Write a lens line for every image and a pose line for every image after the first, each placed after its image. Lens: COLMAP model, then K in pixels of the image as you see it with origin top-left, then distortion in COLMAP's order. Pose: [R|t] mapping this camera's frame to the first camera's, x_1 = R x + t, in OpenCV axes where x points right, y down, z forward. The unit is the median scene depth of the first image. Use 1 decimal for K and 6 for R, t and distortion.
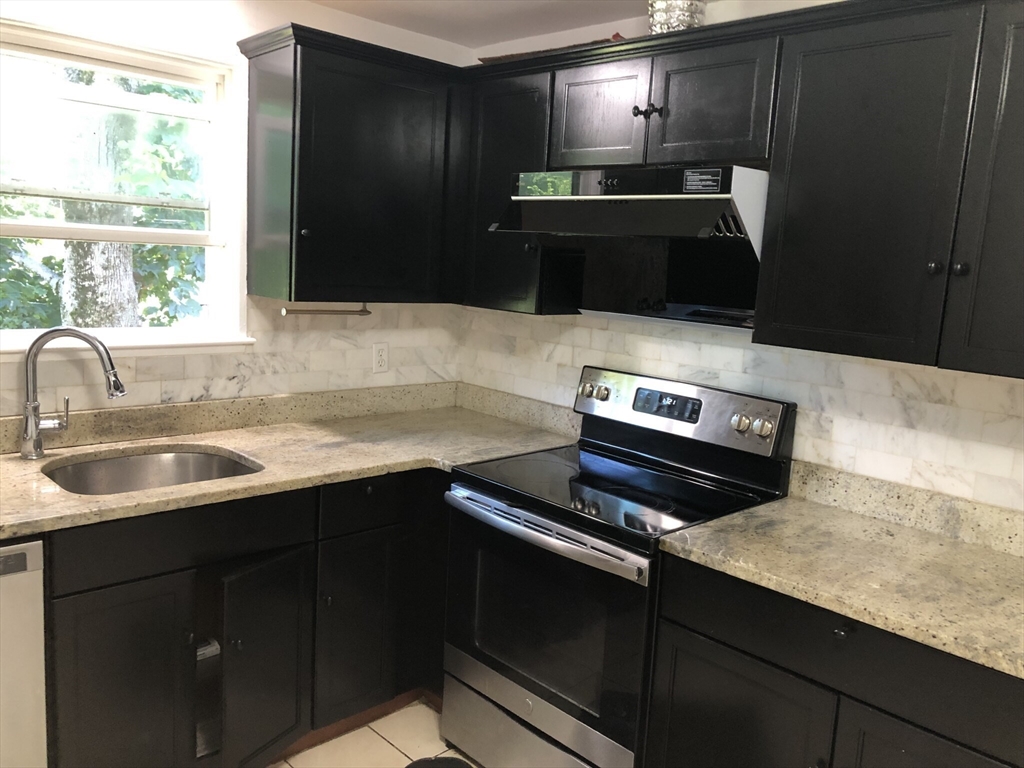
lens RADIAL K [[839.6, 0, 512.0], [0, 839.6, 384.0], [0, 0, 1]] dist [0.007939, -0.005795]
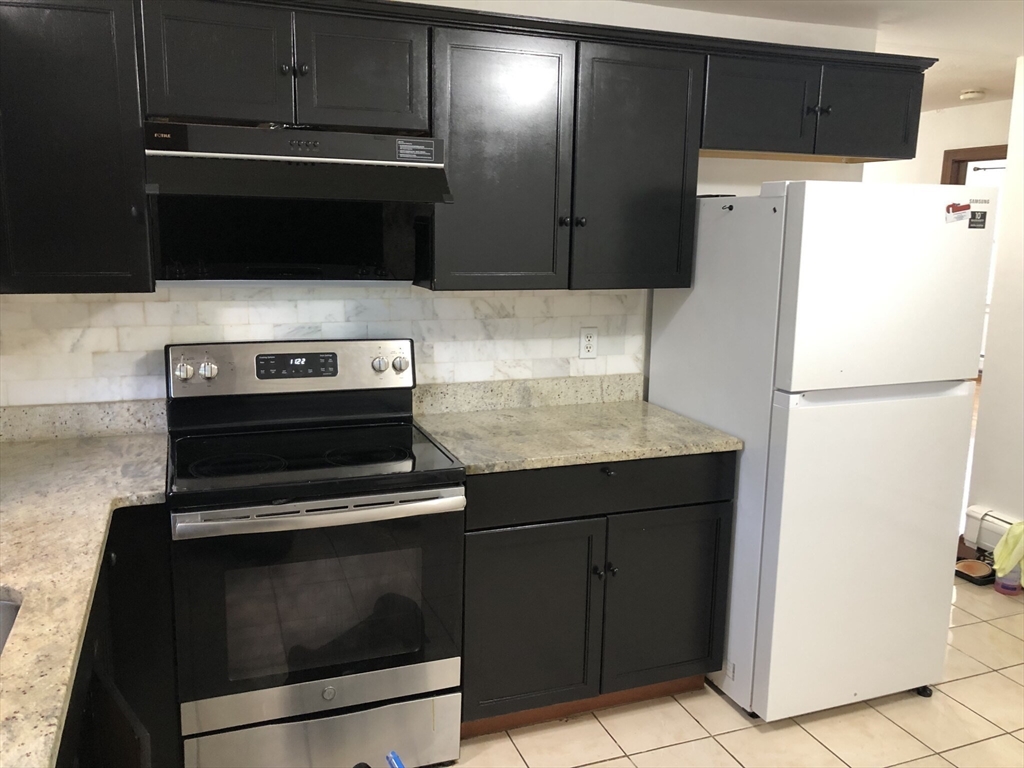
lens RADIAL K [[839.6, 0, 512.0], [0, 839.6, 384.0], [0, 0, 1]] dist [0.007939, -0.005795]
pose [[0.341723, -0.216471, 0.914530, -0.741211], [0.140402, 0.973949, 0.178073, -0.109357], [-0.929254, 0.067550, 0.363214, 0.452371]]
